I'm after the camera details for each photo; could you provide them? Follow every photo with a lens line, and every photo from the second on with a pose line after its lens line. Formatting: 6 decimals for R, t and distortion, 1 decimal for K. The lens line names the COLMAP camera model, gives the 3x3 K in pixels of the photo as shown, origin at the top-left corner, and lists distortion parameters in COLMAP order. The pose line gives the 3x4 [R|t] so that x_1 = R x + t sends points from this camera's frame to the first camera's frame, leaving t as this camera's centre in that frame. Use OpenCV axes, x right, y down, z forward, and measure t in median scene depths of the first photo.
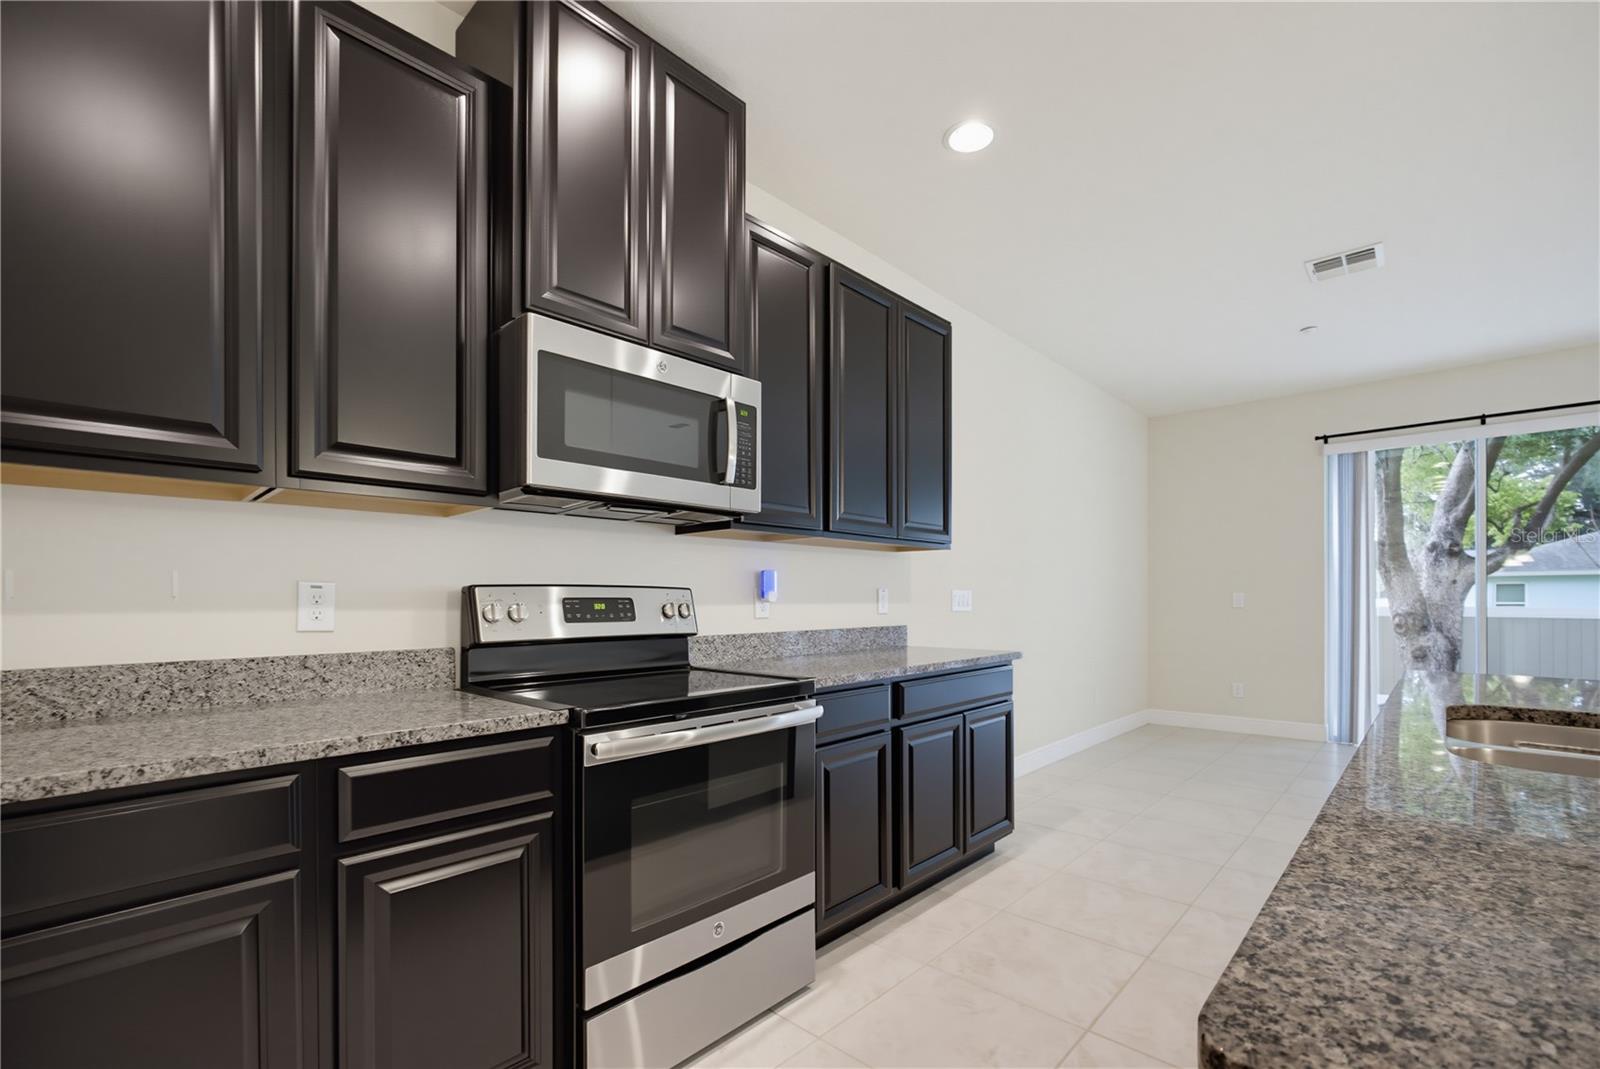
lens RADIAL K [[699.8, 0, 802.8], [0, 699.8, 602.2], [0, 0, 1]] dist [-0.001329, -0.000358]
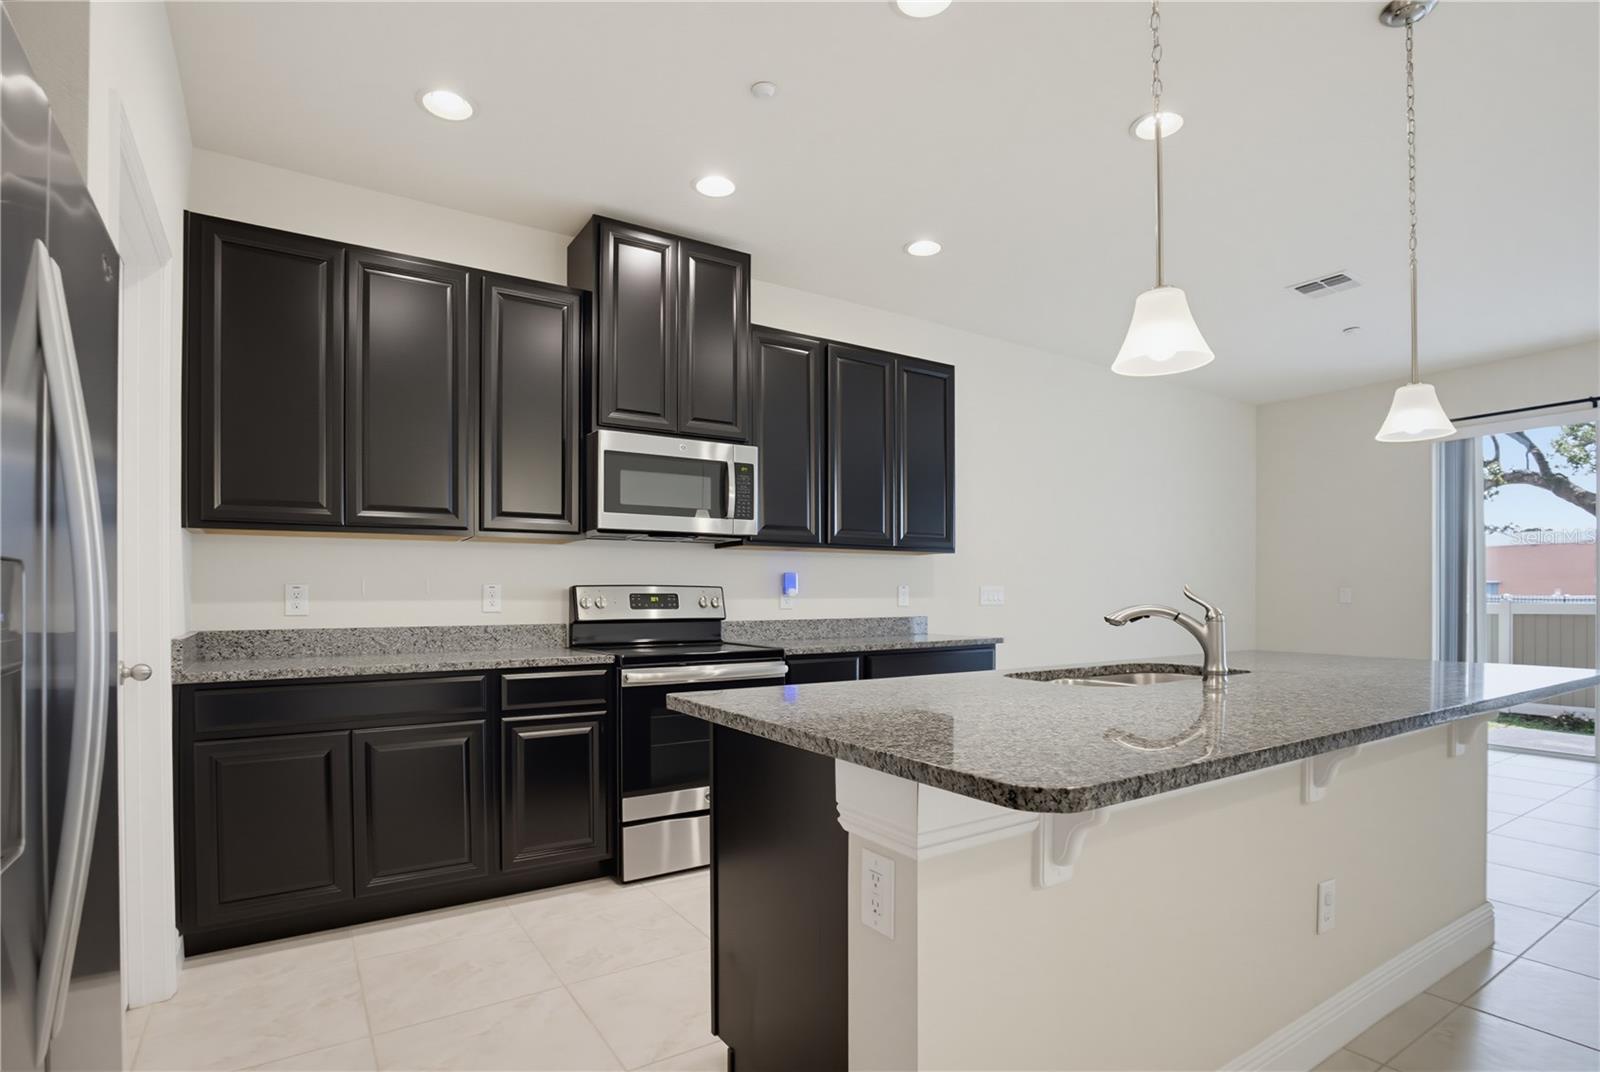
lens RADIAL K [[813.8, 0, 800.9], [0, 813.8, 599.2], [0, 0, 1]] dist [-0.016492, 0.001016]
pose [[0.970420, 0.001310, -0.241419, 0.504417], [-0.001168, 0.999999, 0.000729, 0.005264], [0.241419, -0.000426, 0.970421, -0.726812]]
